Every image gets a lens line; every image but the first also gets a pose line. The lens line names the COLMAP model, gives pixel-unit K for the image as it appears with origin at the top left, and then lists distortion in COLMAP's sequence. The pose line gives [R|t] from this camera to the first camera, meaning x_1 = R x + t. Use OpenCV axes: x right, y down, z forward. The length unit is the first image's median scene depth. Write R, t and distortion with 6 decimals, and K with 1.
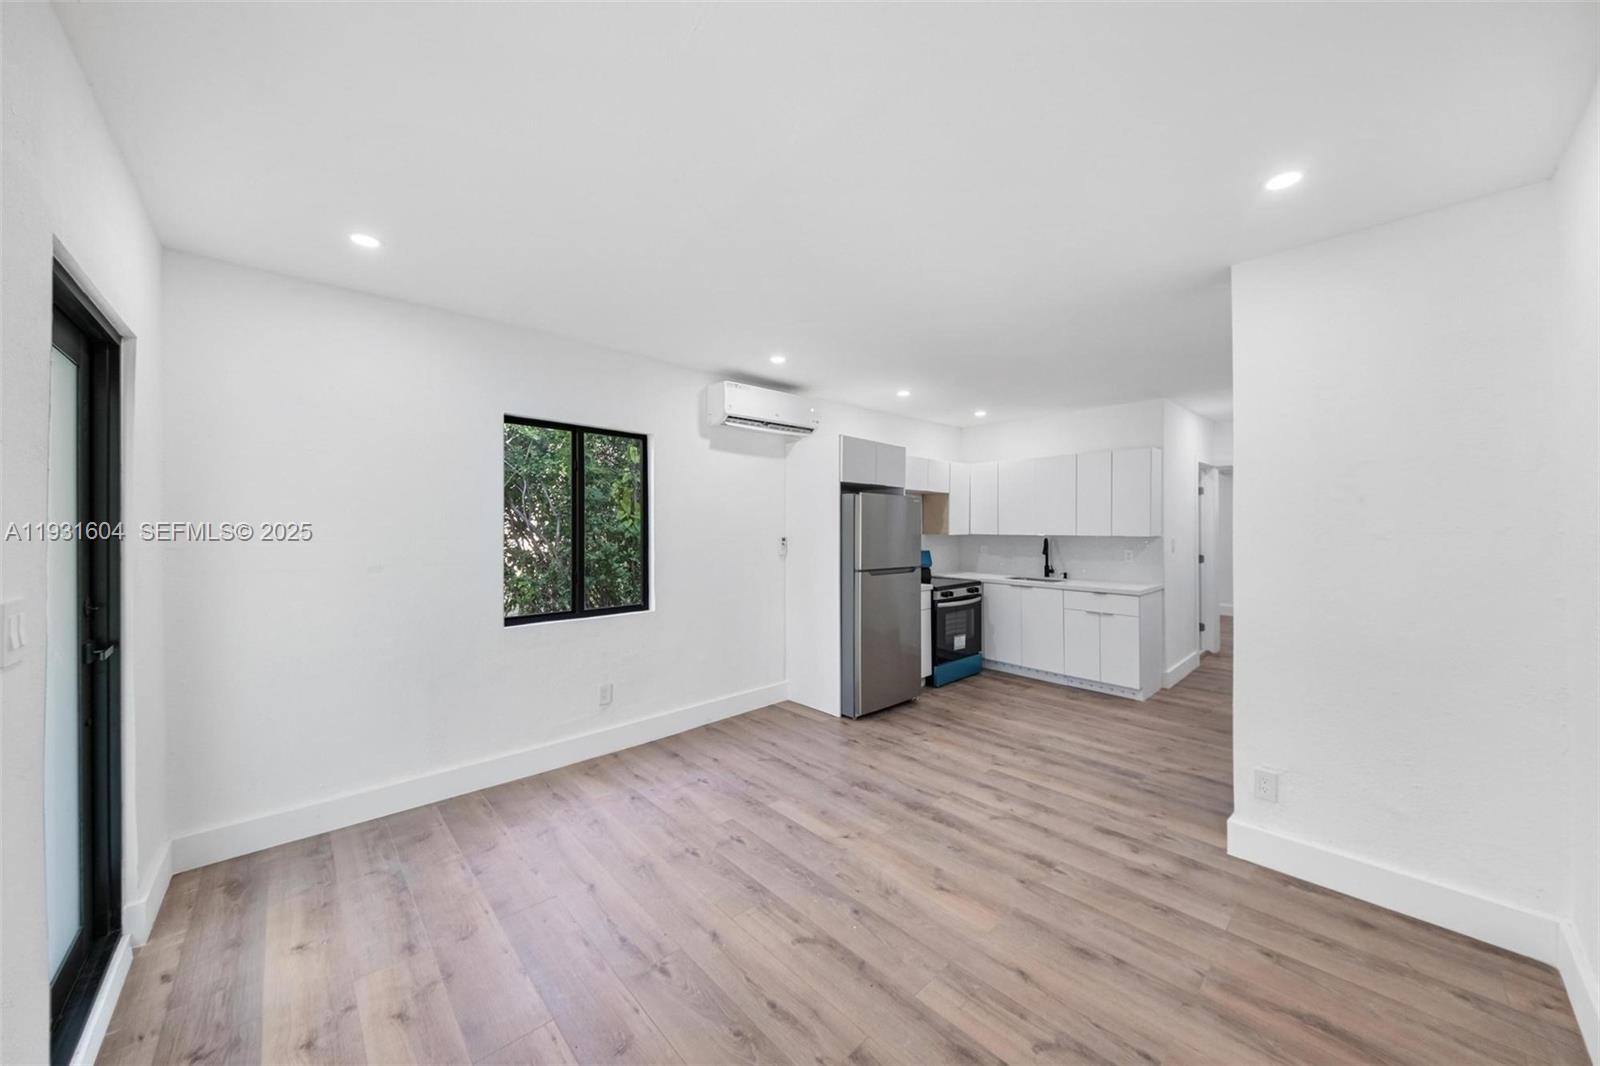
lens RADIAL K [[557.7, 0, 812.4], [0, 557.7, 522.2], [0, 0, 1]] dist [0.026418, -0.007795]
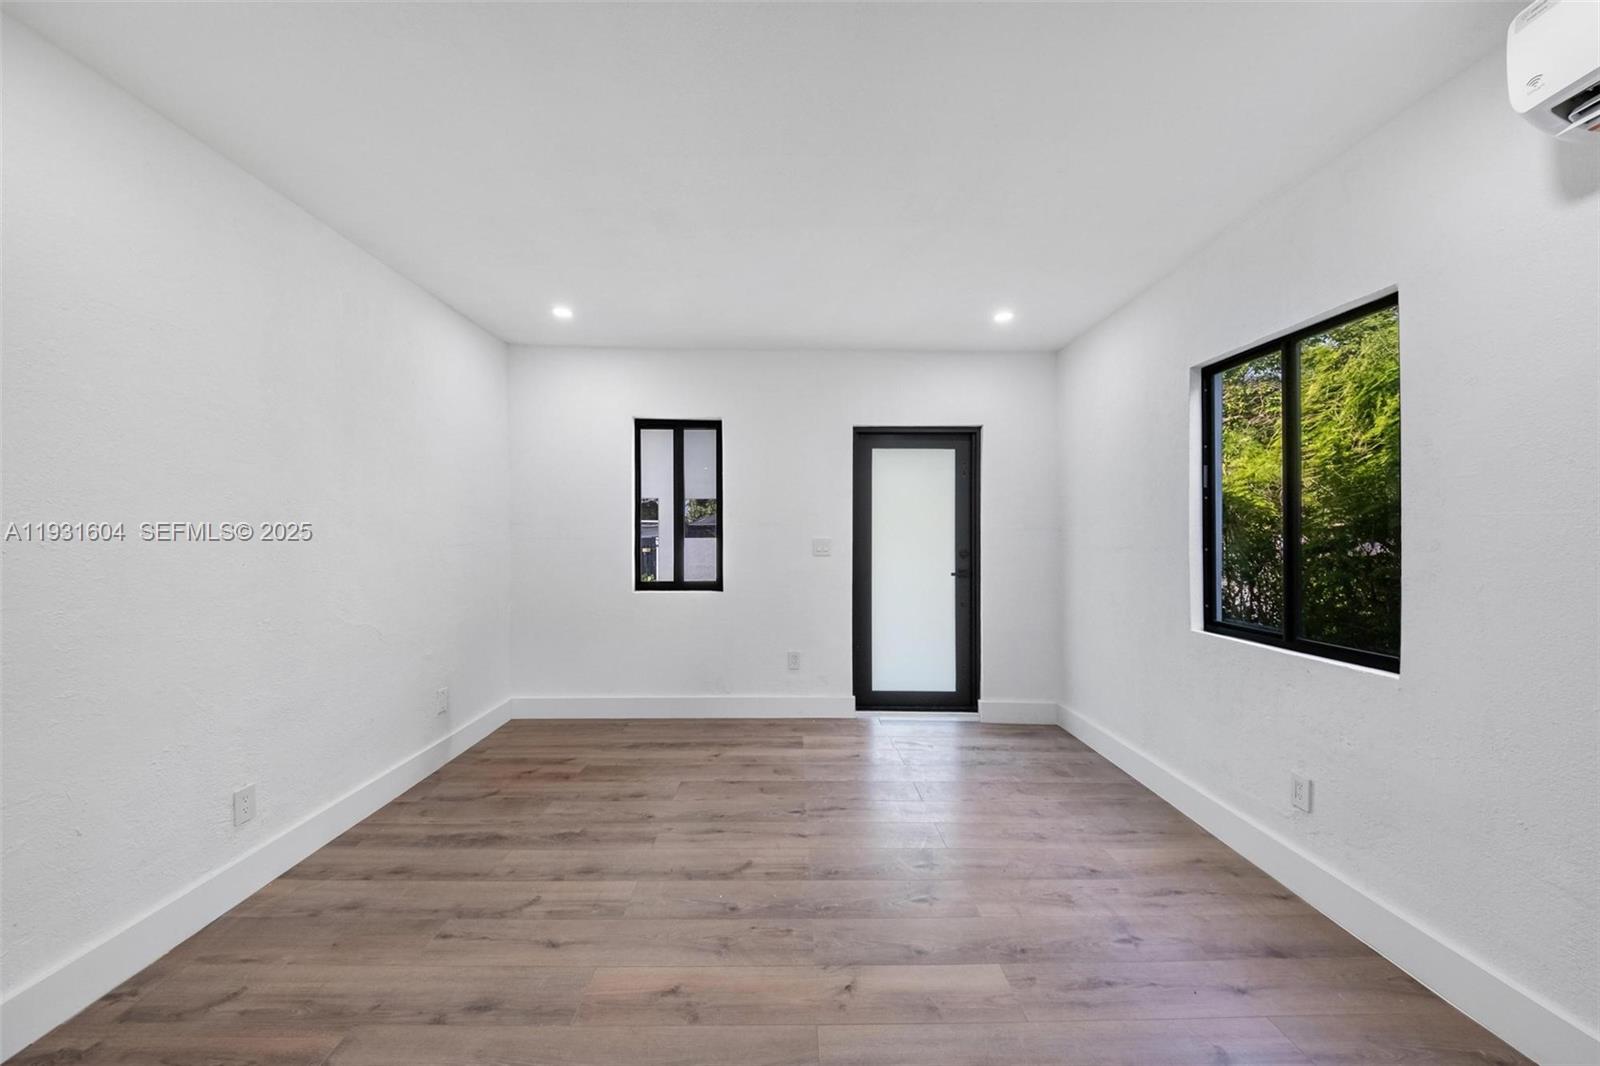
lens RADIAL K [[568.8, 0, 779.9], [0, 568.8, 535.4], [0, 0, 1]] dist [-0.001032, -0.000368]
pose [[-0.699488, -0.003371, -0.714636, 0.454479], [0.003519, 0.999961, -0.008162, 0.052750], [0.714635, -0.008224, -0.699449, 1.119190]]
